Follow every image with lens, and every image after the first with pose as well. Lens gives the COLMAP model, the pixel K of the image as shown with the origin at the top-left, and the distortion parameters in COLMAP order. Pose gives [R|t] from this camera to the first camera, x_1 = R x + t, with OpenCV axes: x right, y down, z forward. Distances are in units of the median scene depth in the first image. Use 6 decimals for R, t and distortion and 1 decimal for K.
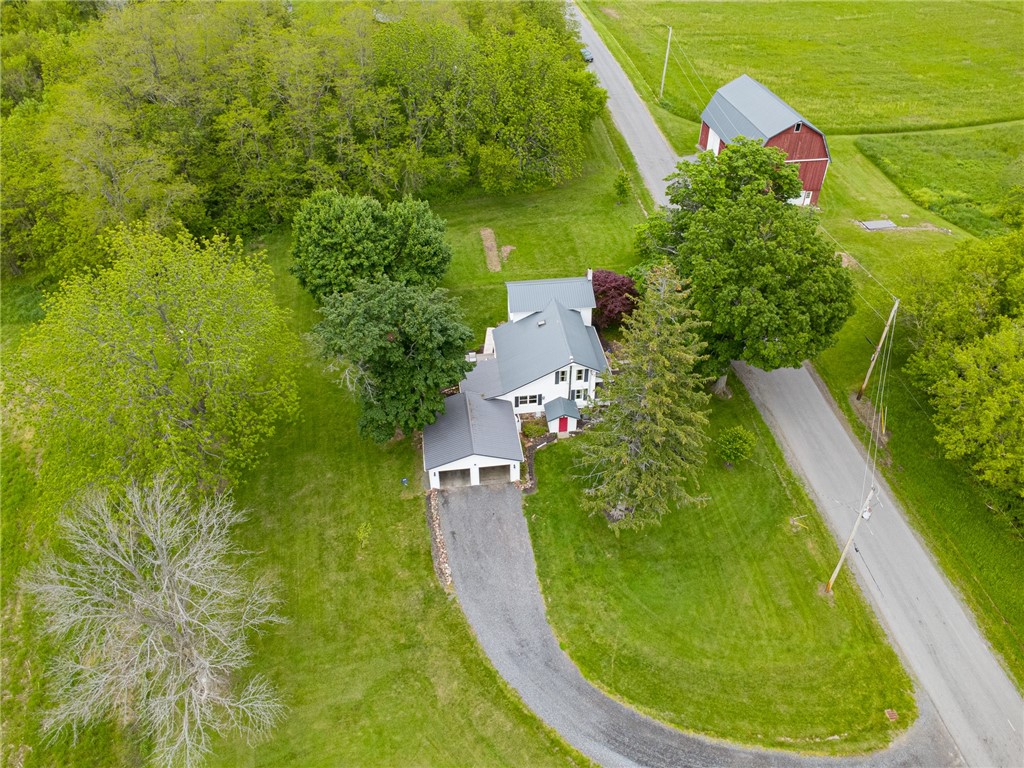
lens RADIAL K [[756.2, 0, 507.7], [0, 756.2, 368.9], [0, 0, 1]] dist [-0.005418, 0.000643]
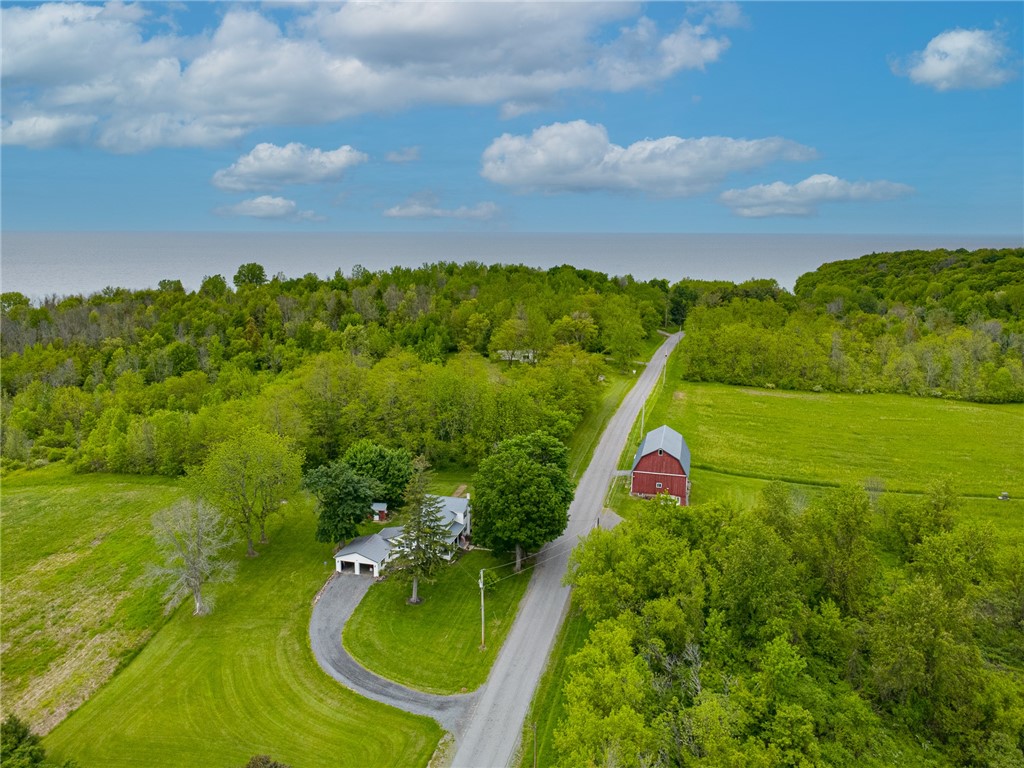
lens RADIAL K [[756.2, 0, 507.7], [0, 756.2, 368.9], [0, 0, 1]] dist [-0.005418, 0.000643]
pose [[0.927658, 0.080914, -0.364560, 1.012996], [-0.239828, 0.877392, -0.415531, 0.415209], [0.286240, 0.472902, 0.833325, -0.794172]]
